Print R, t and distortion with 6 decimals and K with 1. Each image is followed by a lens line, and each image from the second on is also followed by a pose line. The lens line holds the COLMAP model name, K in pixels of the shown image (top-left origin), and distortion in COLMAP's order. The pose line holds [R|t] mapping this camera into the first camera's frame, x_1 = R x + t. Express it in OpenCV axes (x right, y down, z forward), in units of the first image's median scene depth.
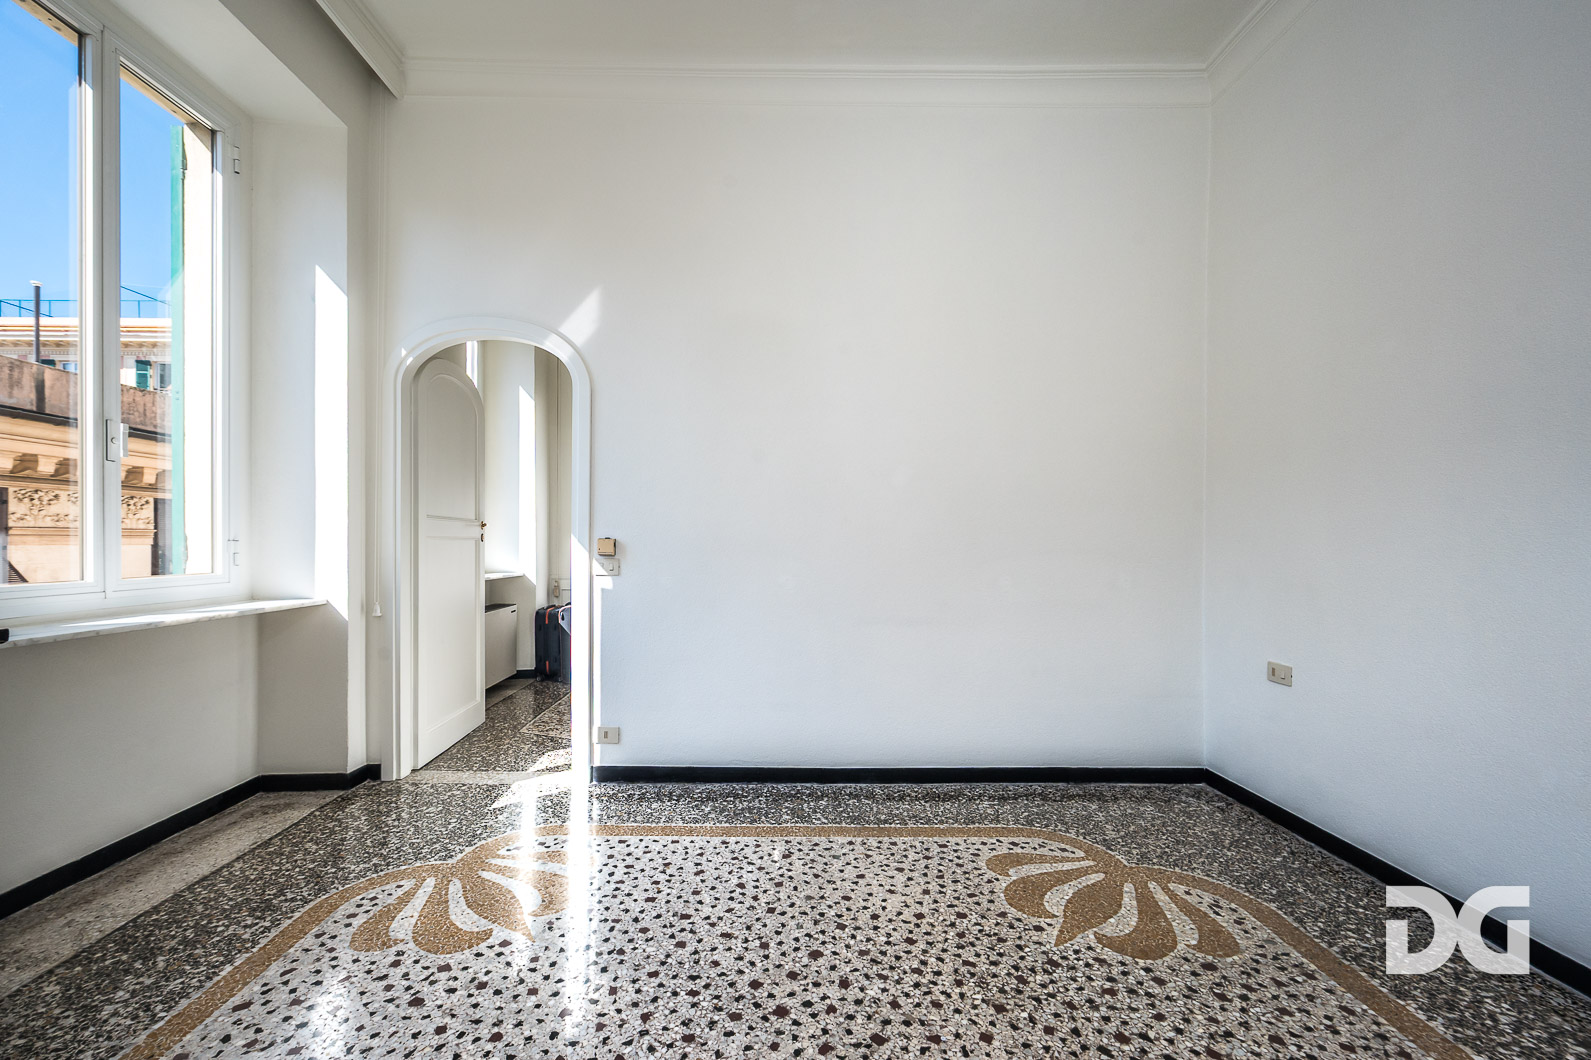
lens RADIAL K [[642.6, 0, 779.7], [0, 642.6, 540.3], [0, 0, 1]] dist [0.001512, -0.000388]
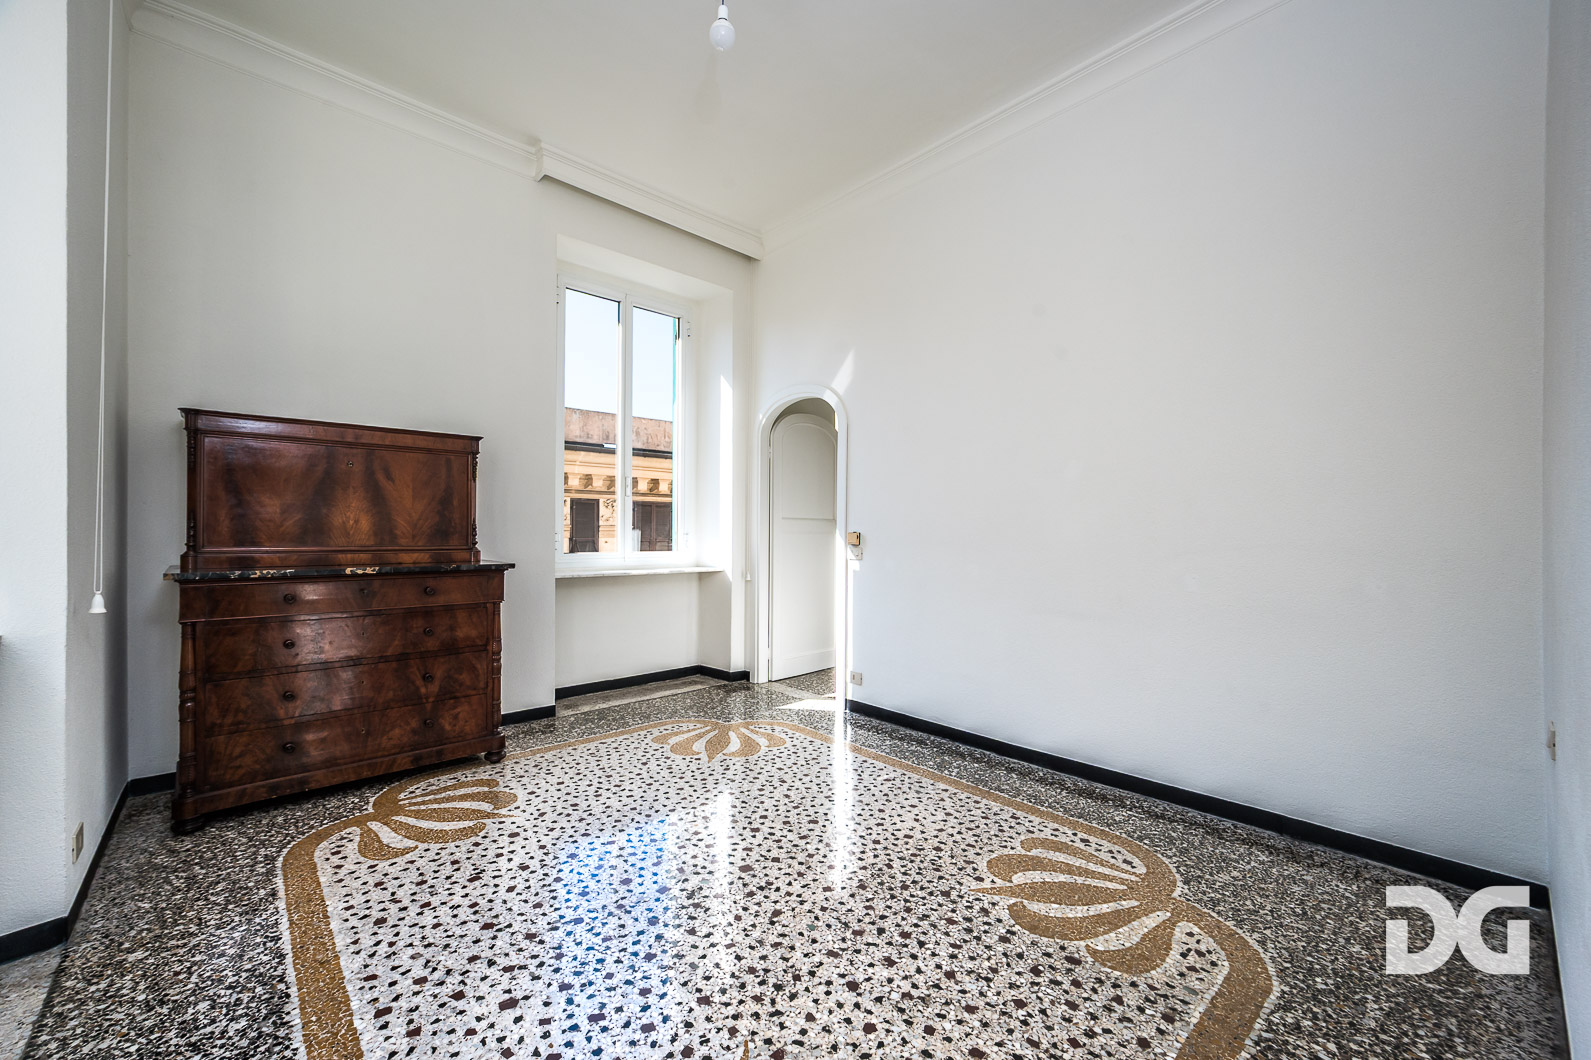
lens RADIAL K [[642.6, 0, 800.9], [0, 642.6, 523.6], [0, 0, 1]] dist [0.001512, -0.000388]
pose [[0.670413, -0.010964, -0.741908, 0.846672], [-0.000782, 0.999880, -0.015482, -0.000625], [0.741988, 0.010959, 0.670323, 0.005547]]
